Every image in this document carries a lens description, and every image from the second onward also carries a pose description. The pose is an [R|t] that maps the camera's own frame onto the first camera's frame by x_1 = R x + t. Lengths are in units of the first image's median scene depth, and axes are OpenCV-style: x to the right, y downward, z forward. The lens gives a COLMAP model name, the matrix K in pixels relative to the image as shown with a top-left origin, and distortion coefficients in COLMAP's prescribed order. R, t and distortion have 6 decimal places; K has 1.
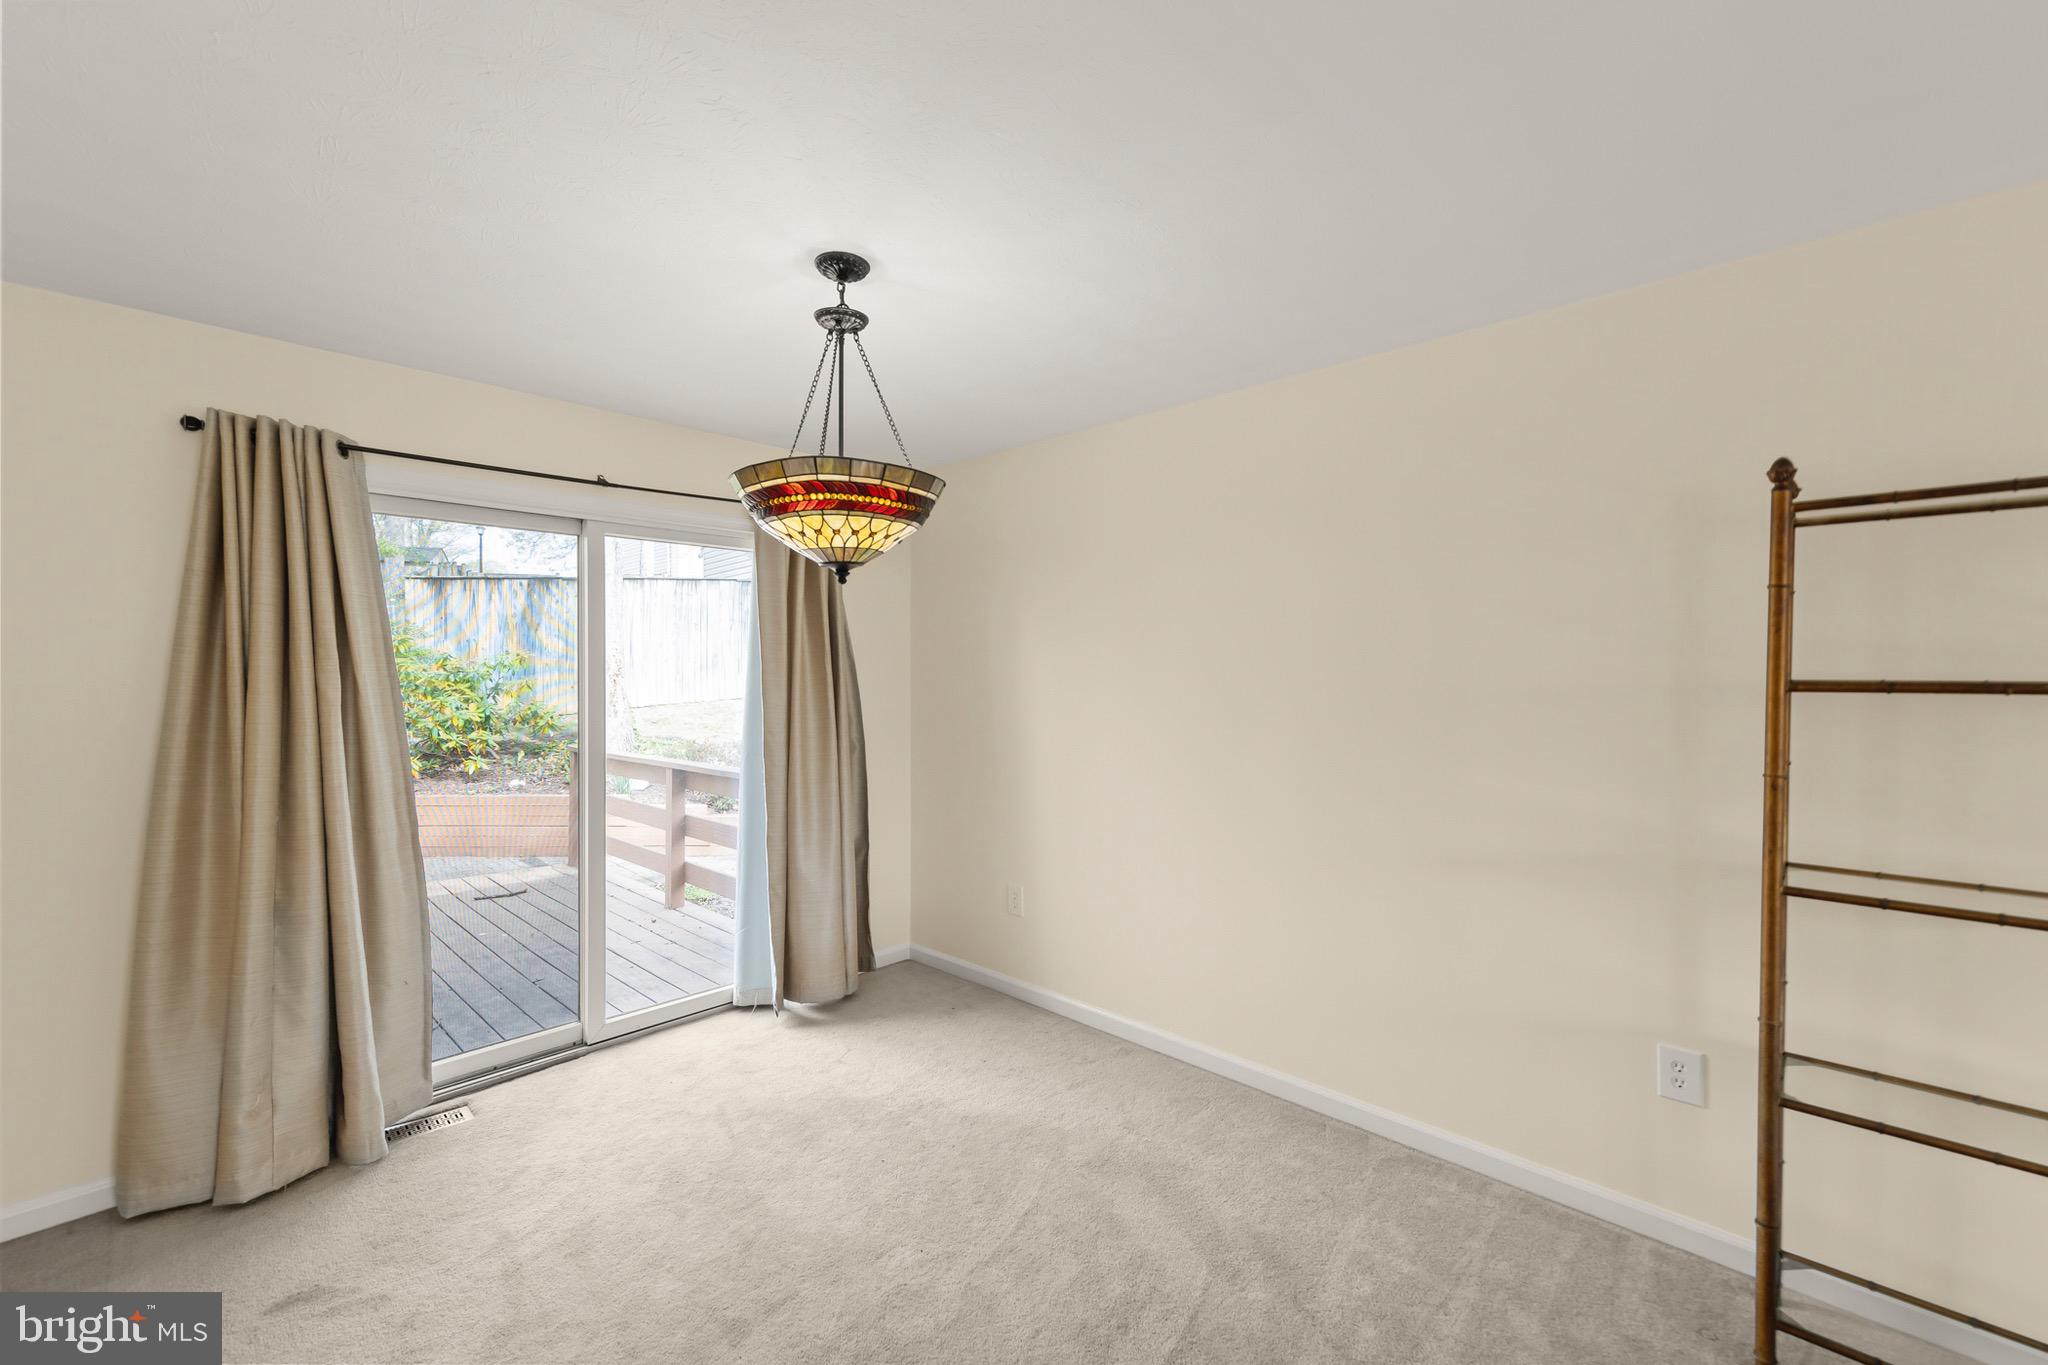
lens RADIAL K [[851.7, 0, 1013.3], [0, 851.7, 660.1], [0, 0, 1]] dist [0.001227, 0.000303]
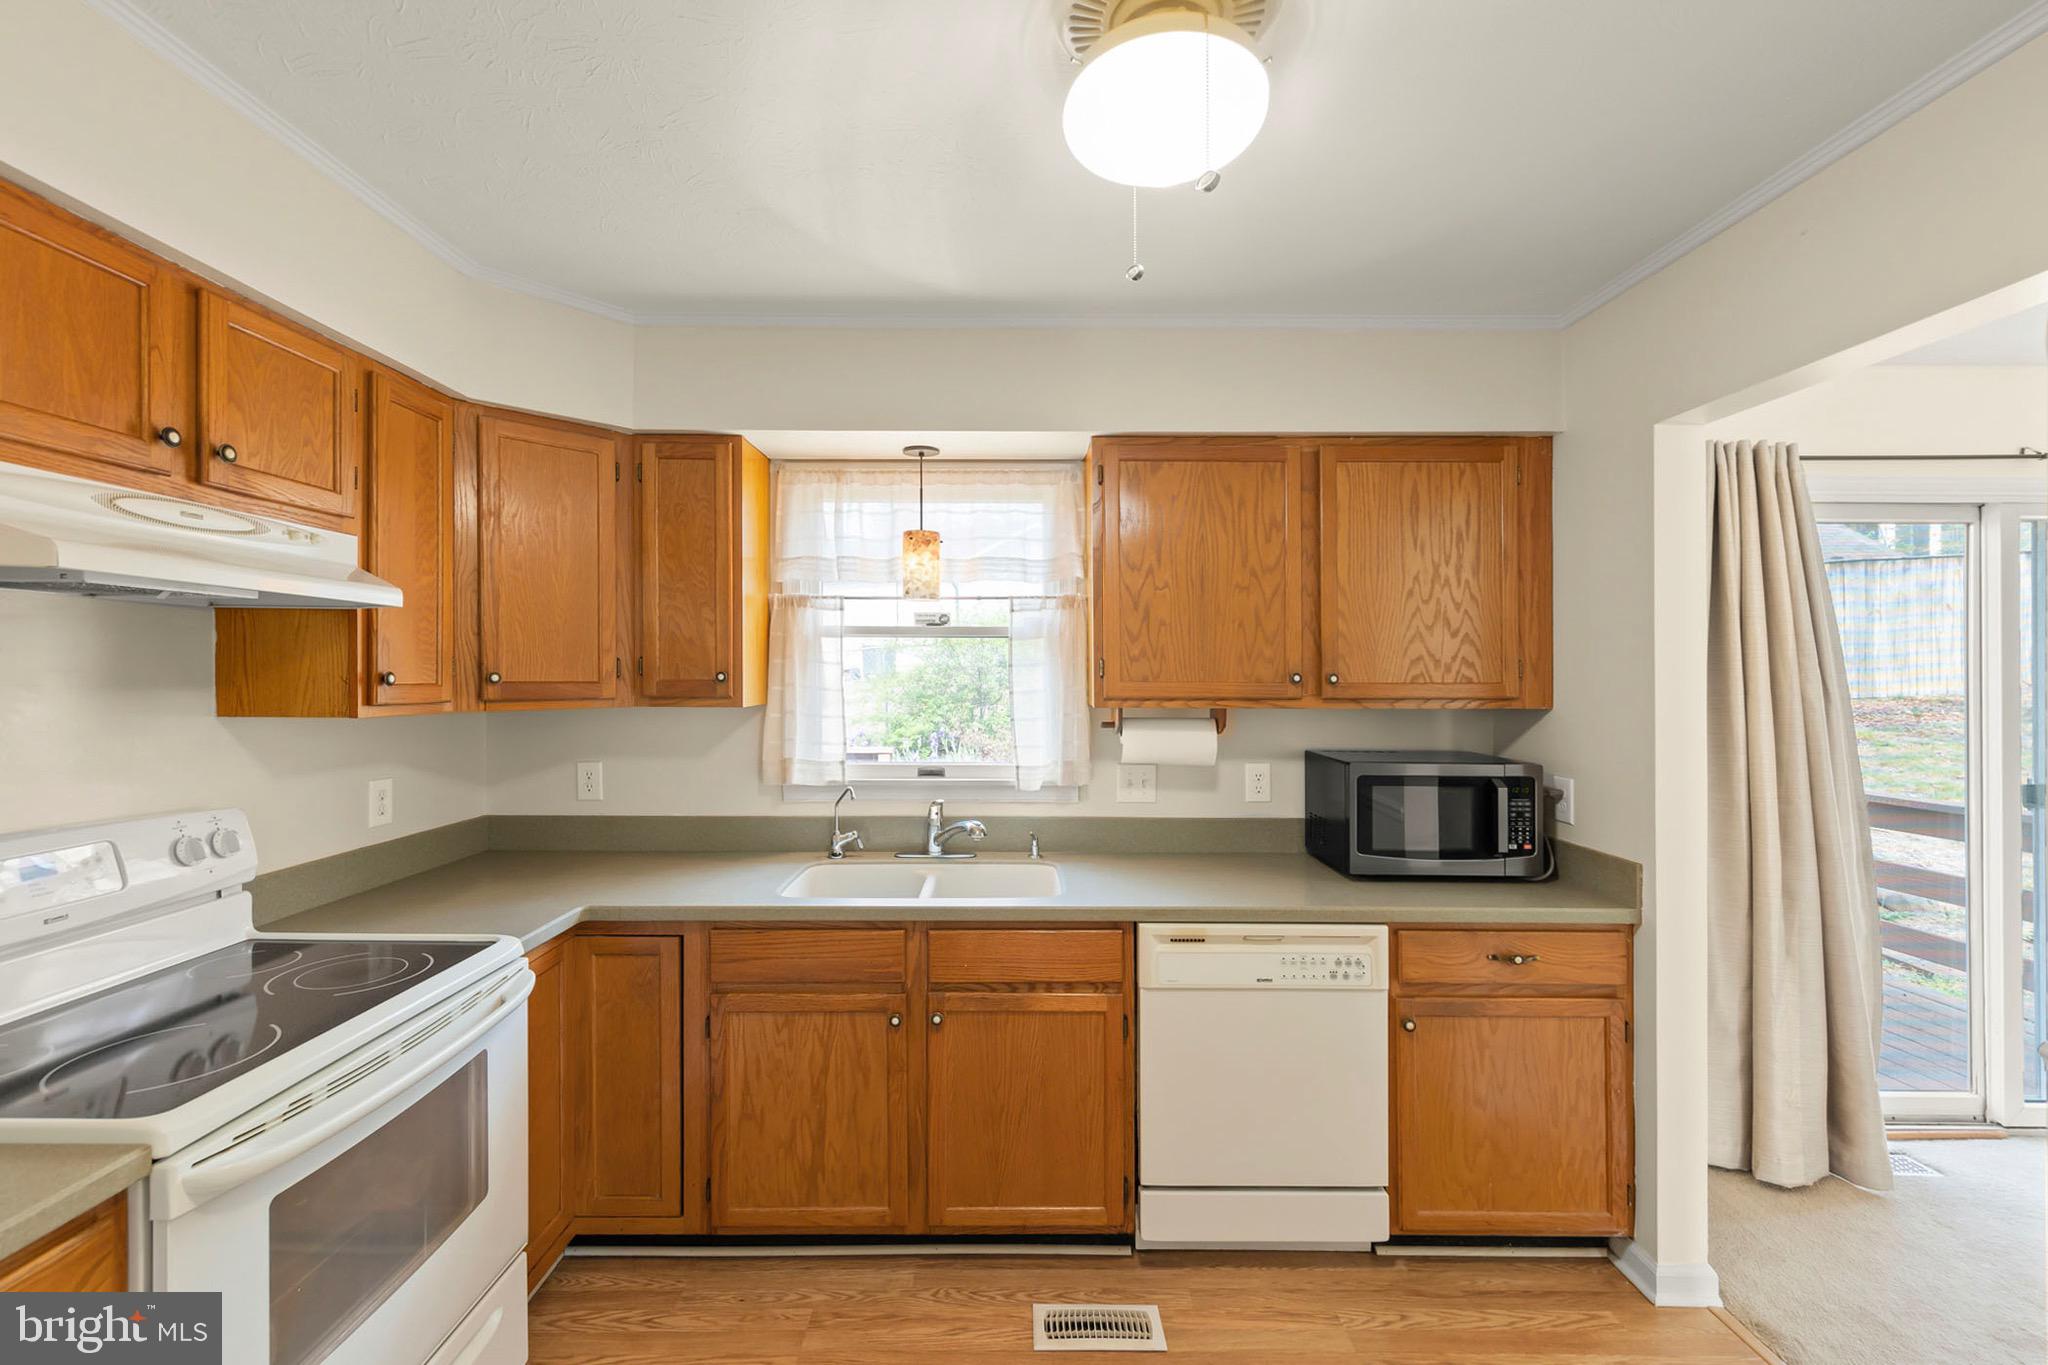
lens RADIAL K [[843.3, 0, 1024.9], [0, 843.3, 670.5], [0, 0, 1]] dist [0.000687, -0.000034]
pose [[0.692373, 0.005385, -0.721520, -0.677283], [-0.001593, 0.999981, 0.005935, -0.004294], [0.721538, -0.002960, 0.692368, -0.327841]]
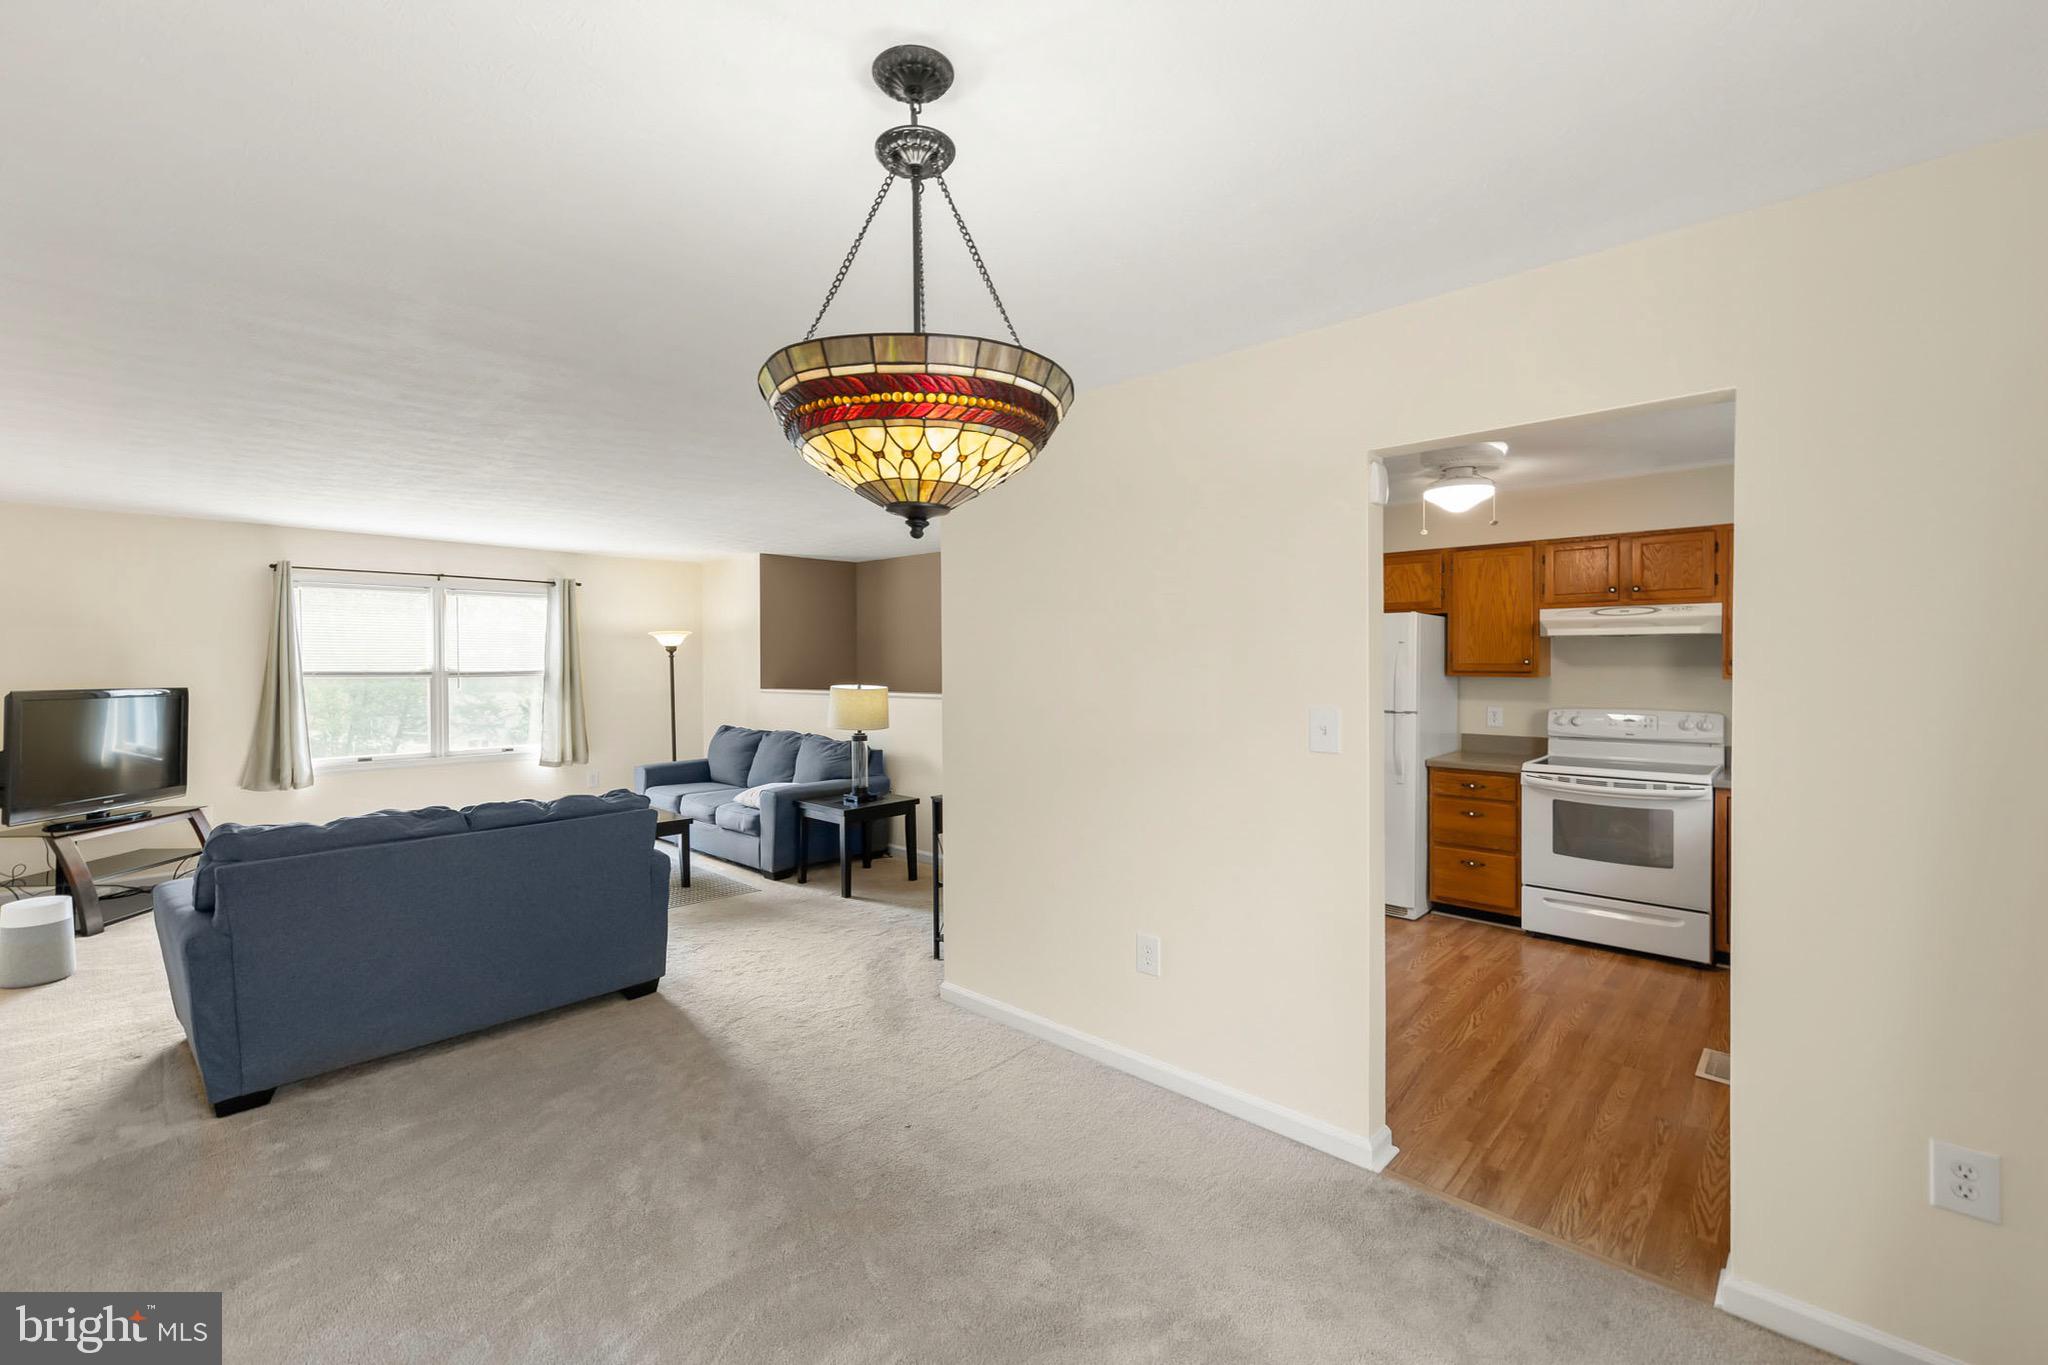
lens RADIAL K [[843.3, 0, 1024.9], [0, 843.3, 670.5], [0, 0, 1]] dist [0.000687, -0.000034]
pose [[-0.999163, 0.008193, -0.040069, -0.171270], [0.008166, 0.999966, 0.000837, 0.009676], [0.040075, 0.000509, -0.999197, 1.265843]]
